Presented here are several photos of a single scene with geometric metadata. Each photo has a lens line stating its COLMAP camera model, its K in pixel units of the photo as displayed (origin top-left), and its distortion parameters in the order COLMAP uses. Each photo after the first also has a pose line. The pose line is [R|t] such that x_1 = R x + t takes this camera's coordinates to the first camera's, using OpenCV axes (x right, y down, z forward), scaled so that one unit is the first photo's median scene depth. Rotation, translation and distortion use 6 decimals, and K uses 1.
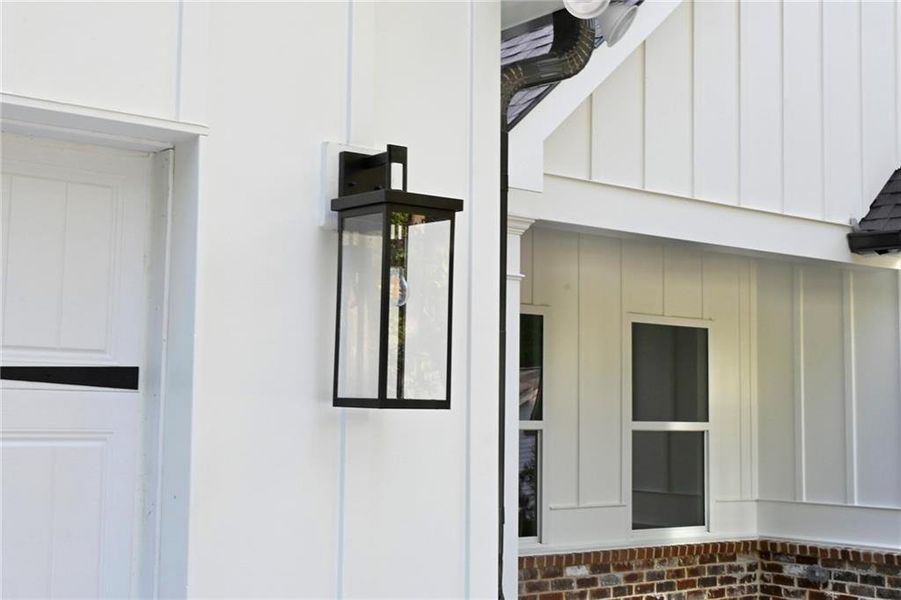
lens RADIAL K [[1235.5, 0, 450.5], [0, 1235.5, 300.0], [0, 0, 1]] dist [-0.014999, 0.011830]
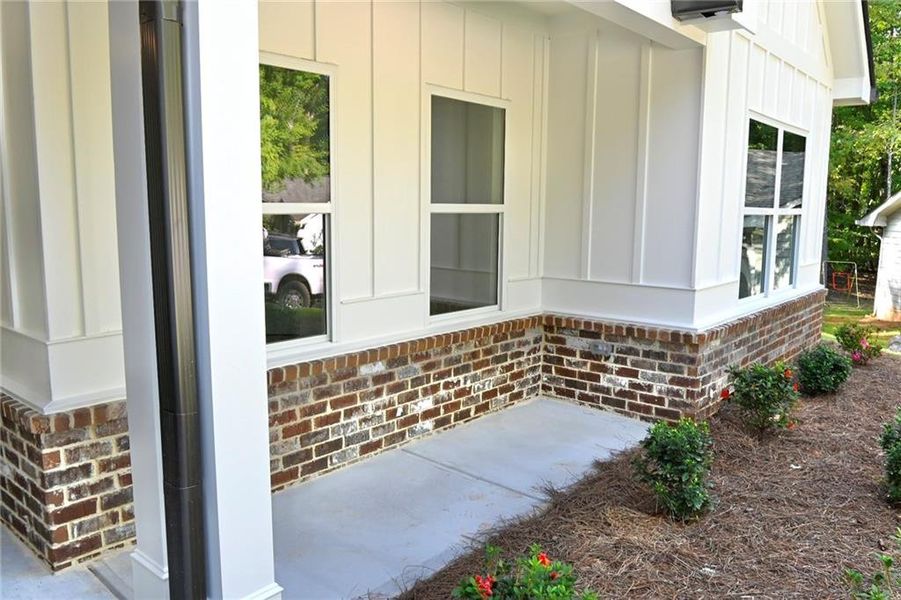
lens RADIAL K [[690.8, 0, 450.5], [0, 690.8, 300.0], [0, 0, 1]] dist [-0.006343, -0.049697]
pose [[0.979467, -0.029601, 0.199422, 0.054315], [-0.017730, 0.972683, 0.231458, 0.047351], [-0.200826, -0.230241, 0.952186, 0.475151]]
